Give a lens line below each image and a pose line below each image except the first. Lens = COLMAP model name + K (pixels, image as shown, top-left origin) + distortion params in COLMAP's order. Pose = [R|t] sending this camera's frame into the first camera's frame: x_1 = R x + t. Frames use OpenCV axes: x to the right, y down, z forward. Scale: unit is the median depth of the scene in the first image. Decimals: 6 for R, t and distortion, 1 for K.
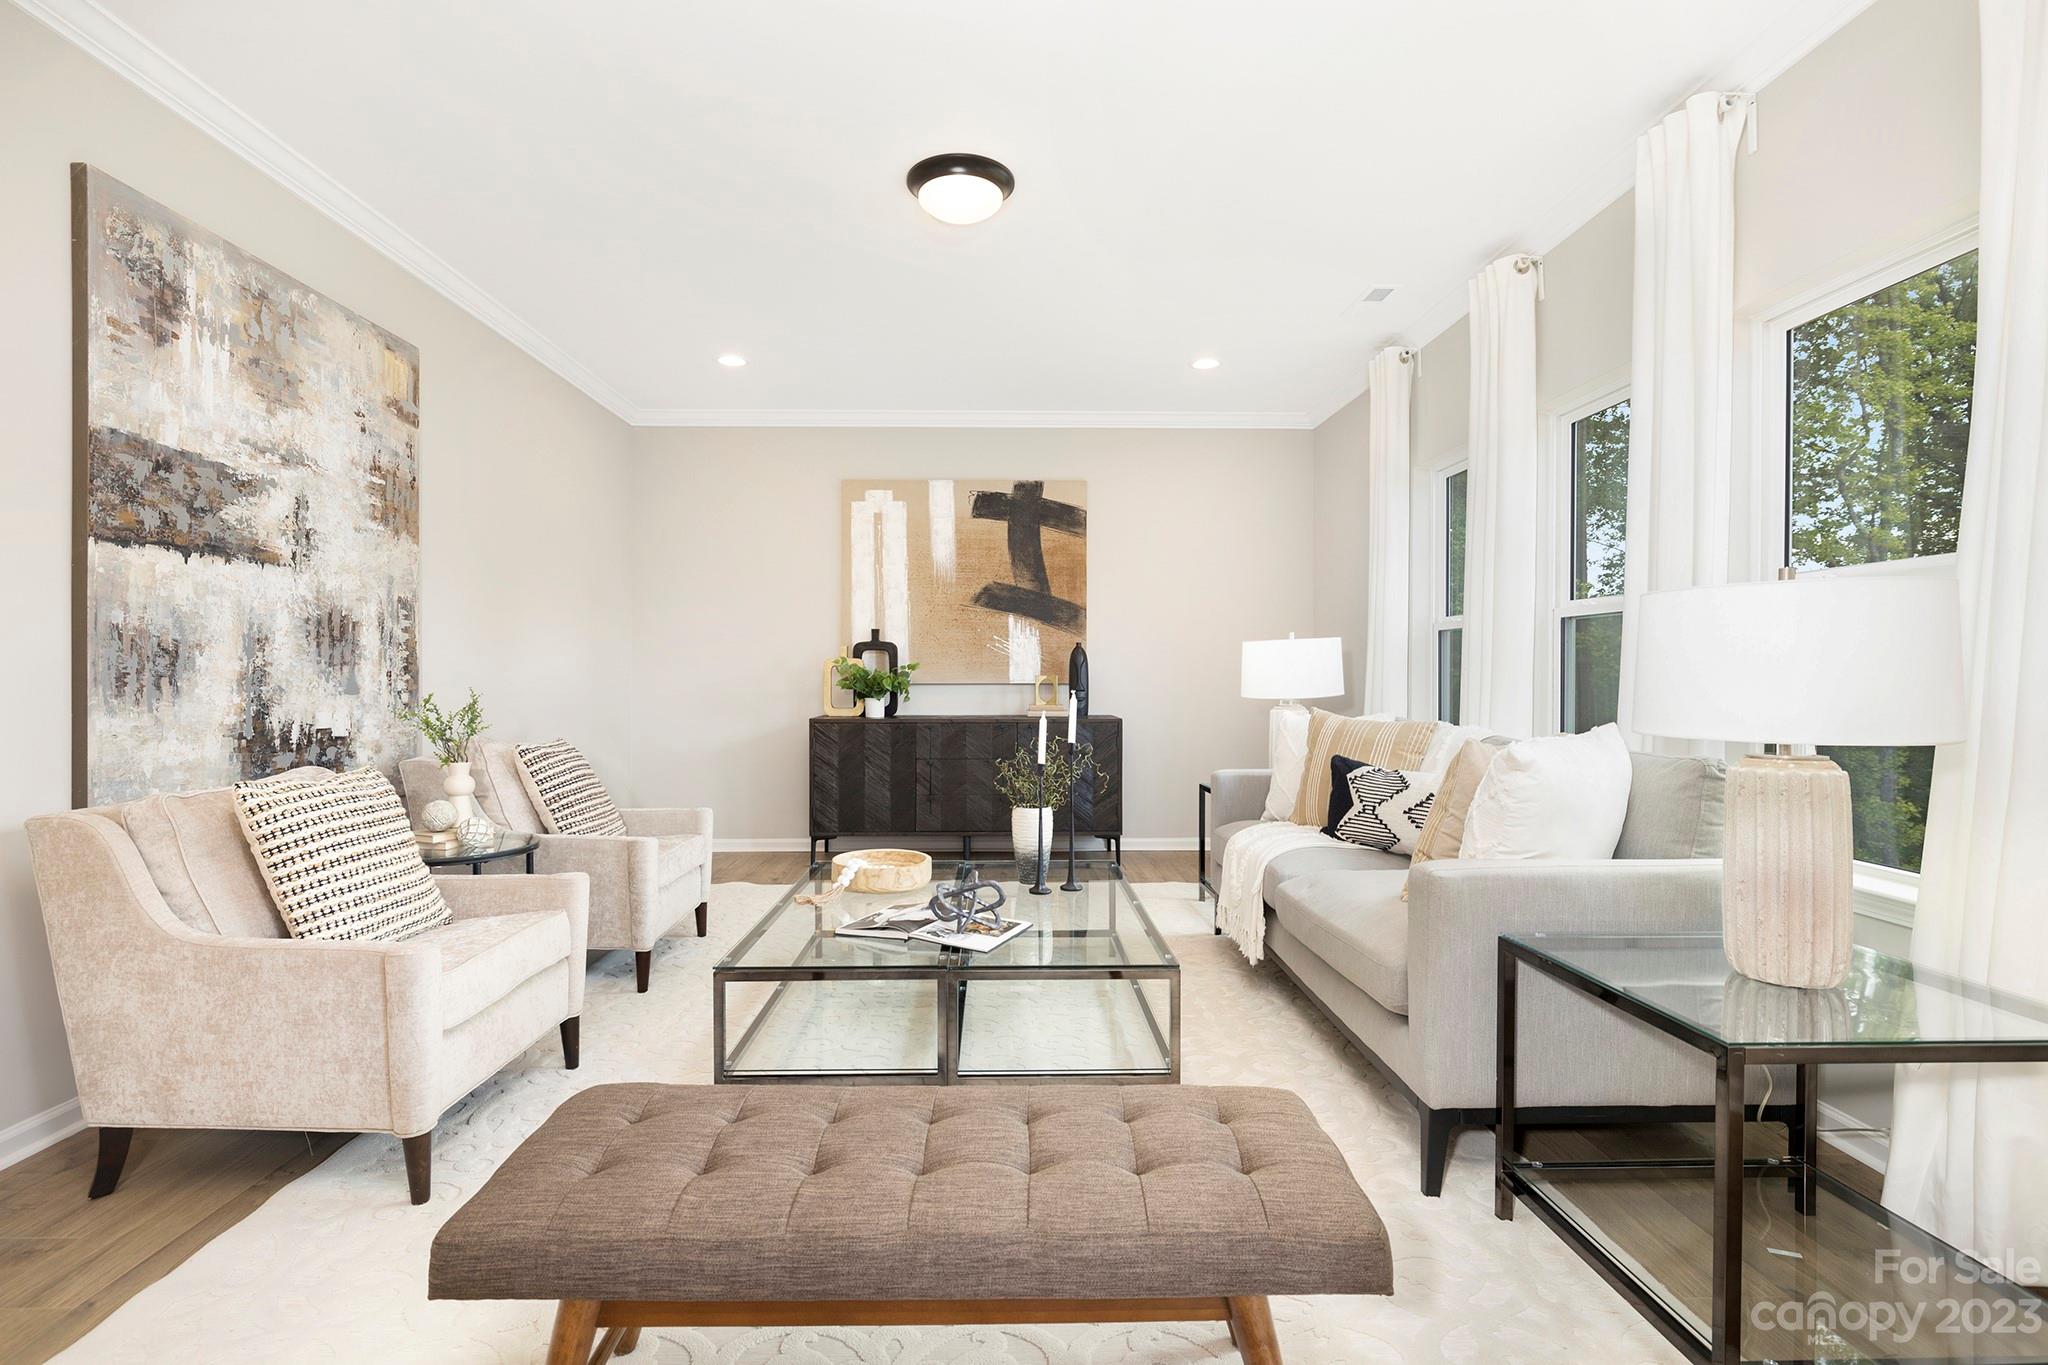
lens RADIAL K [[988.7, 0, 990.0], [0, 988.7, 680.1], [0, 0, 1]] dist [-0.013596, 0.002755]
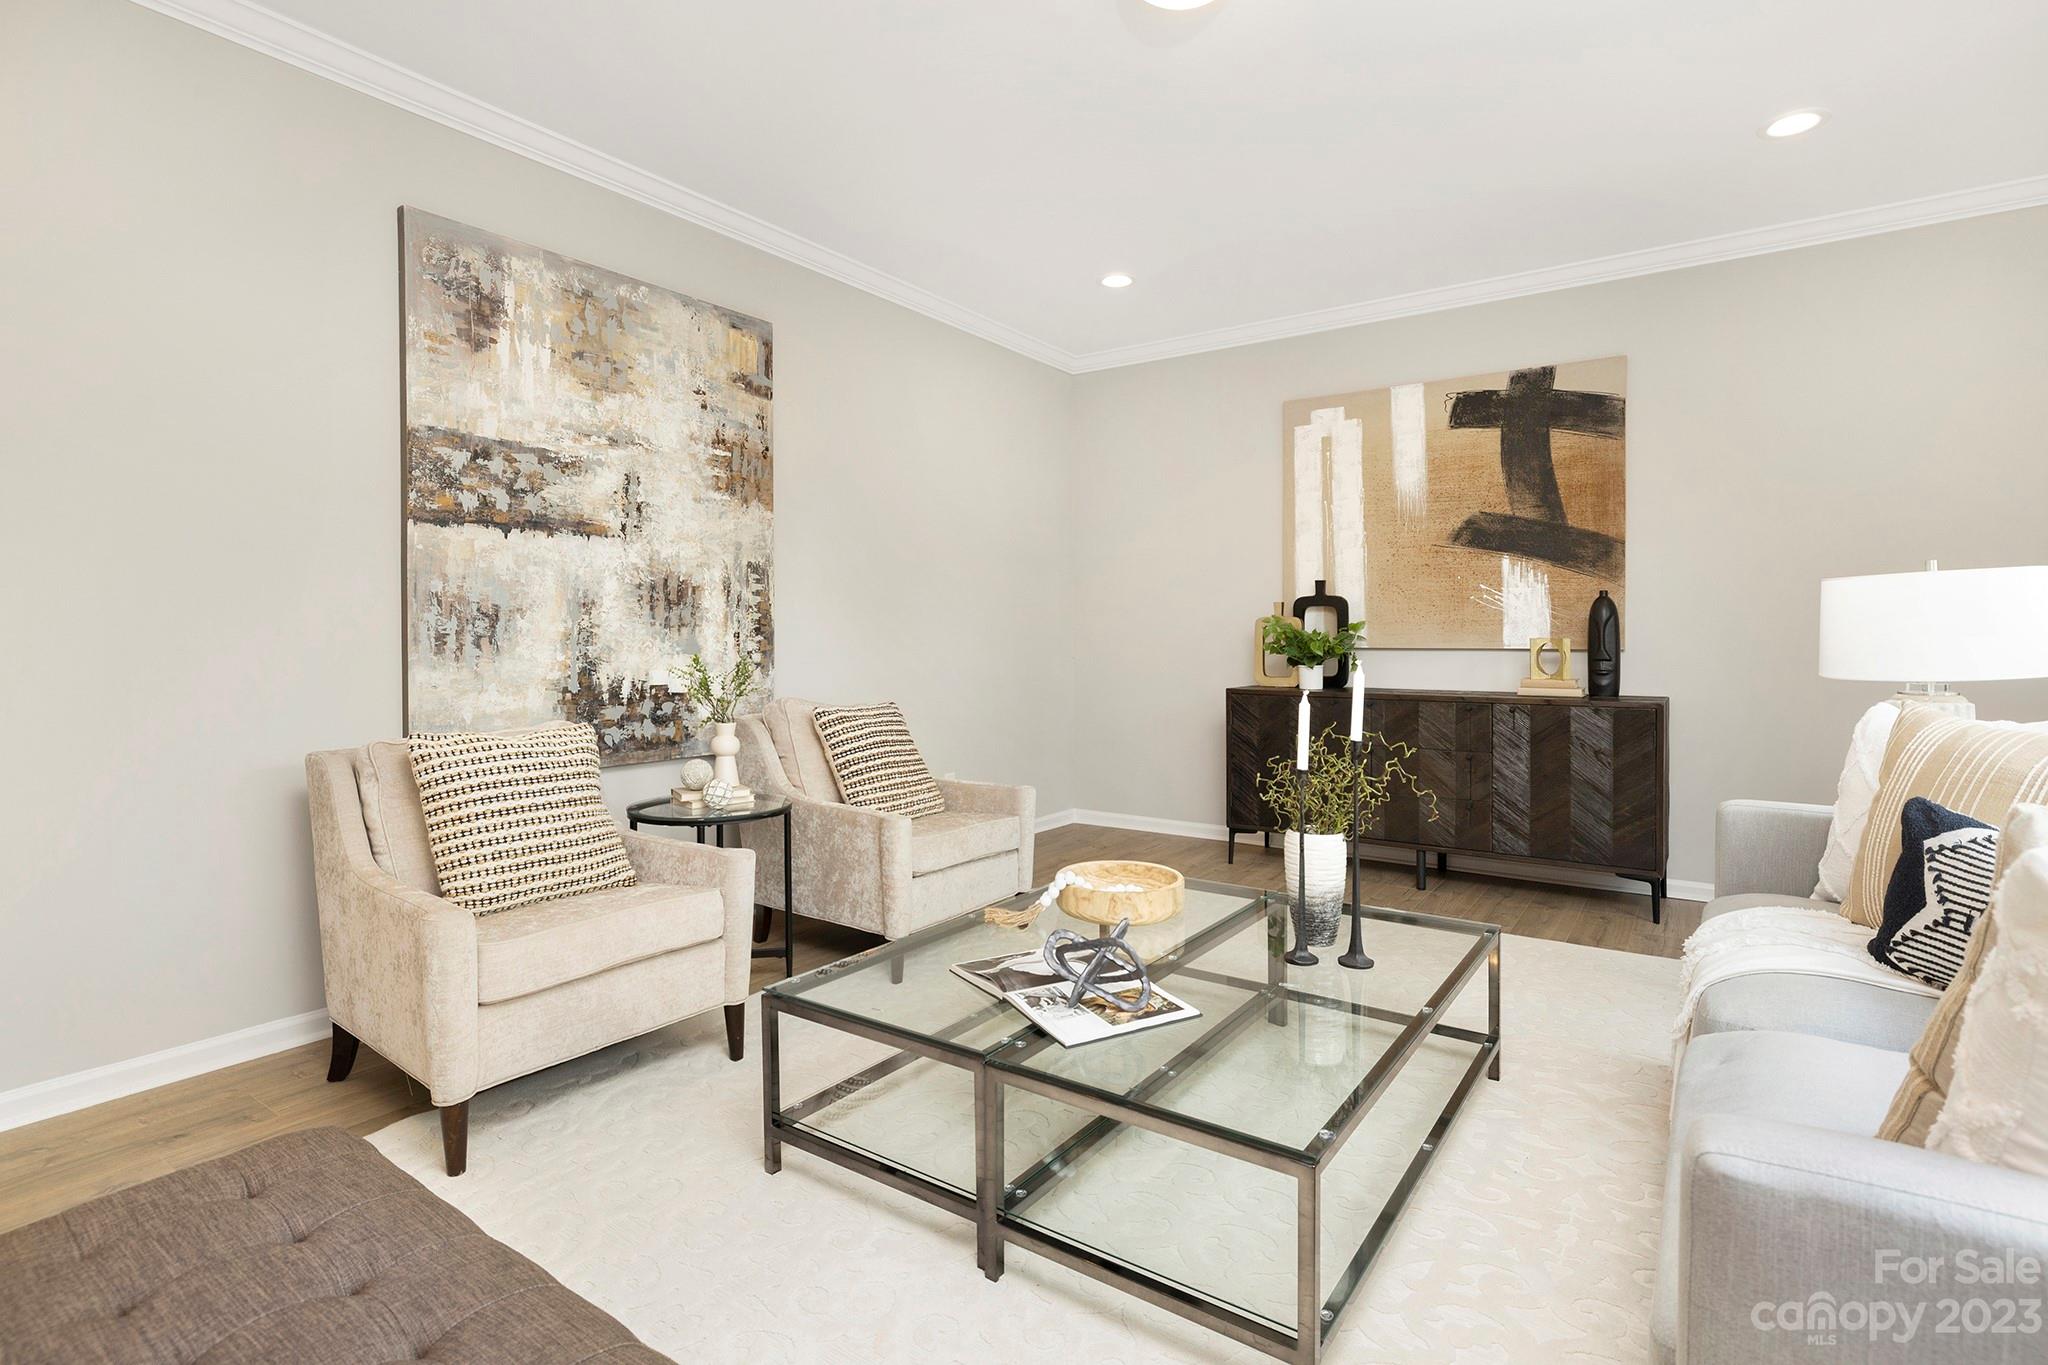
lens RADIAL K [[988.7, 0, 1024.7], [0, 988.7, 650.9], [0, 0, 1]] dist [-0.013596, 0.002755]
pose [[0.808615, 0.009160, -0.588267, 0.288664], [-0.004359, 0.999945, 0.009578, -0.000748], [0.588322, -0.005181, 0.808610, 0.348903]]
